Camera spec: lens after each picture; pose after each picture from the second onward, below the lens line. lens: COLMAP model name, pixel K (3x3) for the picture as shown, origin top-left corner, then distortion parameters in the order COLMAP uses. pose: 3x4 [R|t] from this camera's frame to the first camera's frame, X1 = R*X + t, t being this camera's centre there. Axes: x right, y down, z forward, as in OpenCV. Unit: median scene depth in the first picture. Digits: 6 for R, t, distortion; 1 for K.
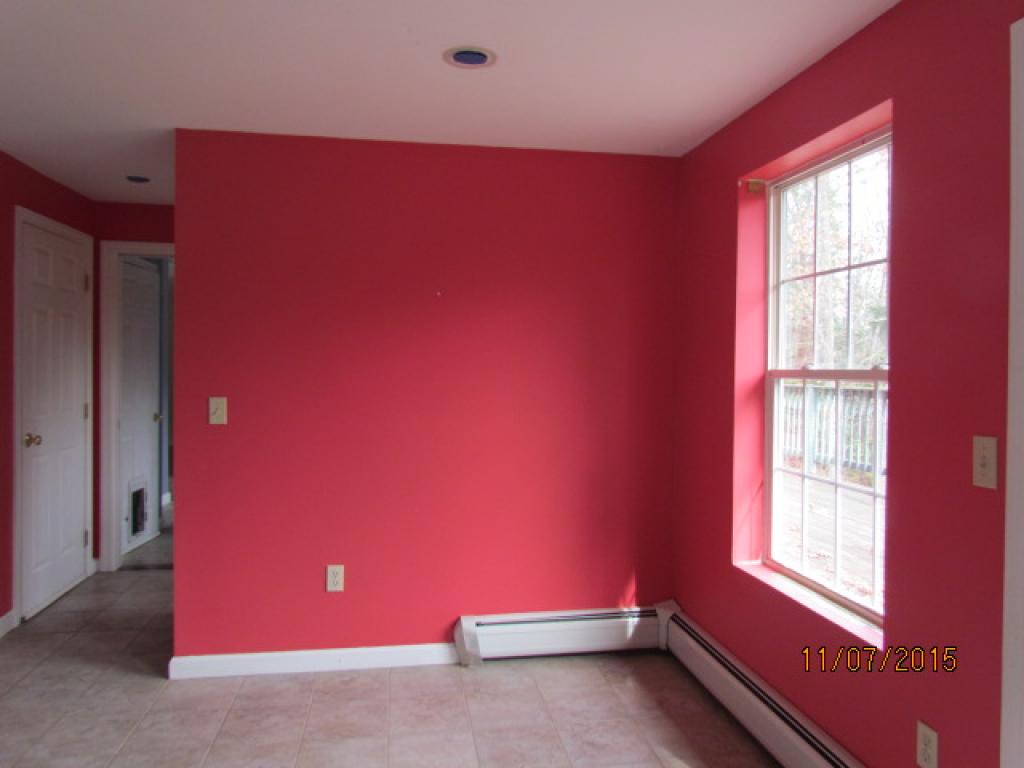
lens RADIAL K [[743.3, 0, 512.0], [0, 743.3, 384.0], [0, 0, 1]] dist [0.003749, -0.000471]
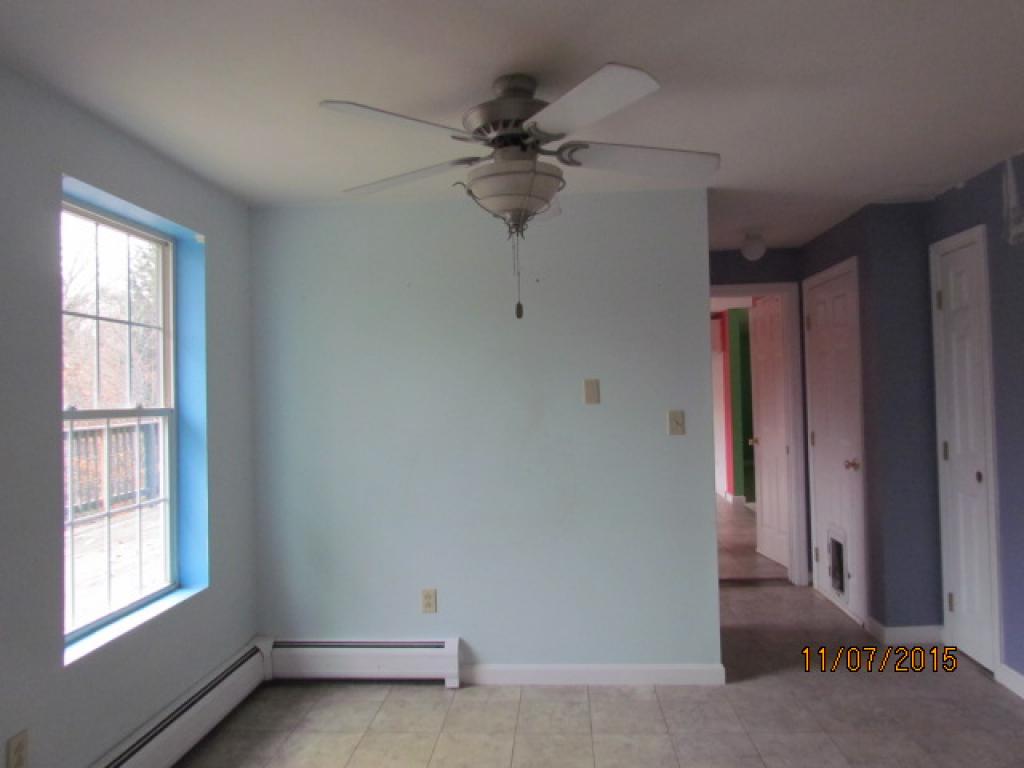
lens RADIAL K [[743.3, 0, 512.0], [0, 743.3, 384.0], [0, 0, 1]] dist [0.003749, -0.000471]
pose [[-0.971880, 0.026727, 0.233954, -0.401019], [0.024561, 0.999624, -0.012167, -0.029586], [-0.234191, -0.006079, -0.972172, 1.929934]]
